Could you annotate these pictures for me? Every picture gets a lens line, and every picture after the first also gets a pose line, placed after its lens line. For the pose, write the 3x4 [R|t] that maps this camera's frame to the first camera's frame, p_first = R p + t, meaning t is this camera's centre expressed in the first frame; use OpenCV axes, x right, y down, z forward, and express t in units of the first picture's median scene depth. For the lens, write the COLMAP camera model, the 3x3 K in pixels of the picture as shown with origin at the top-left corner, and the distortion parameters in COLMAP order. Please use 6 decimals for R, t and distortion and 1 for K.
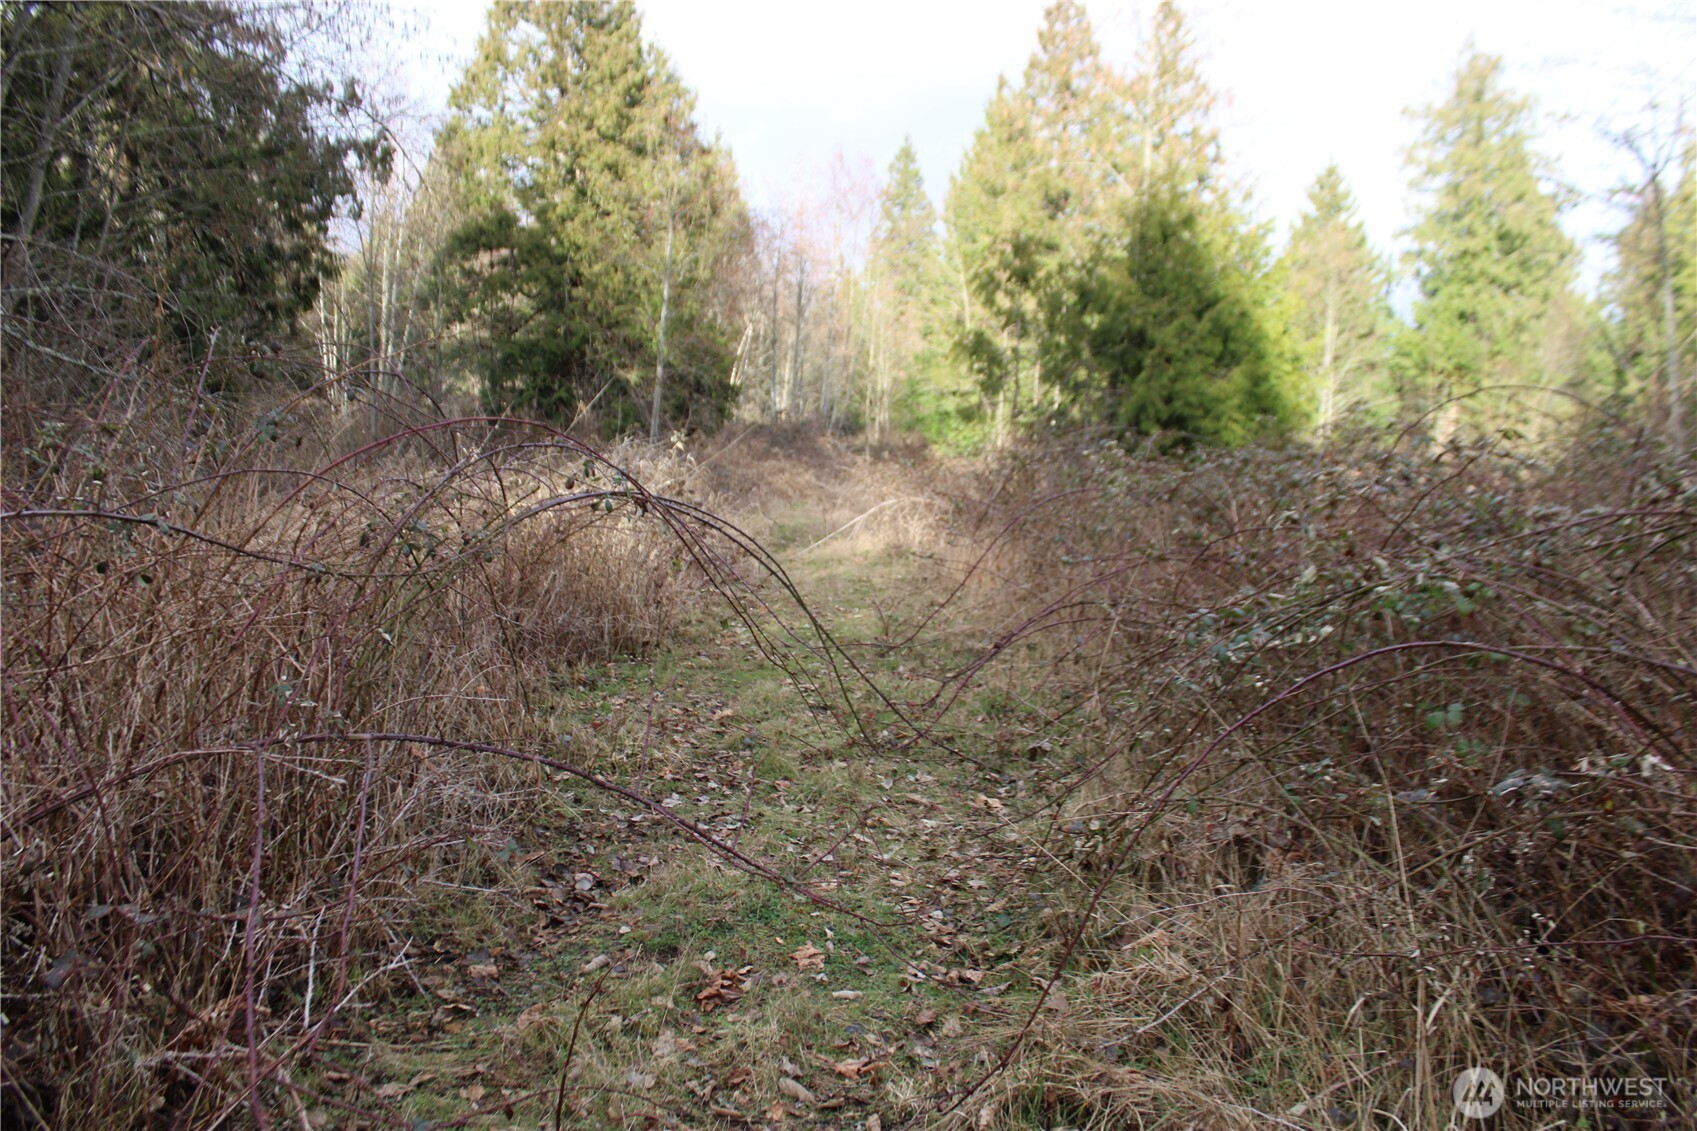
lens RADIAL K [[1390.6, 0, 862.0], [0, 1390.6, 559.6], [0, 0, 1]] dist [-0.162283, 0.125260]
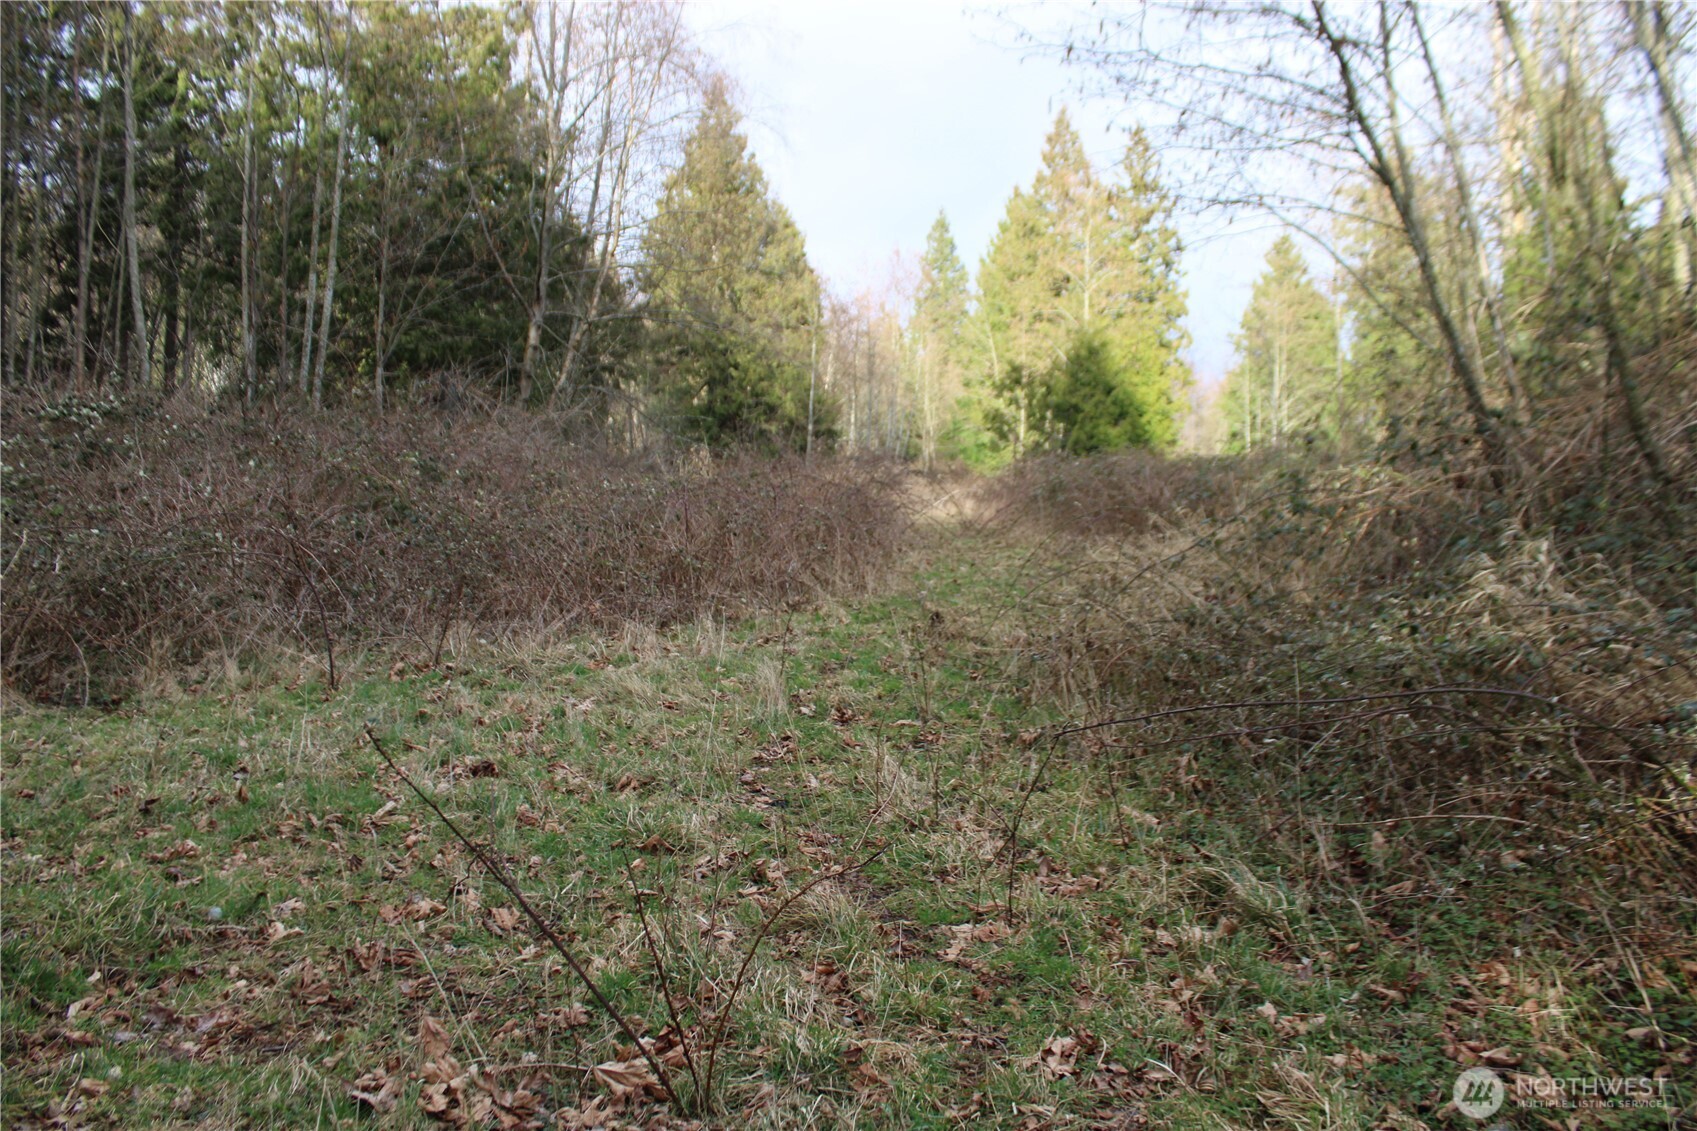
lens RADIAL K [[1390.6, 0, 862.0], [0, 1390.6, 559.6], [0, 0, 1]] dist [-0.162283, 0.125260]
pose [[0.999073, -0.031437, -0.029392, -0.020277], [0.030740, 0.999243, -0.023843, 0.033796], [0.030120, 0.022917, 0.999284, -0.347229]]
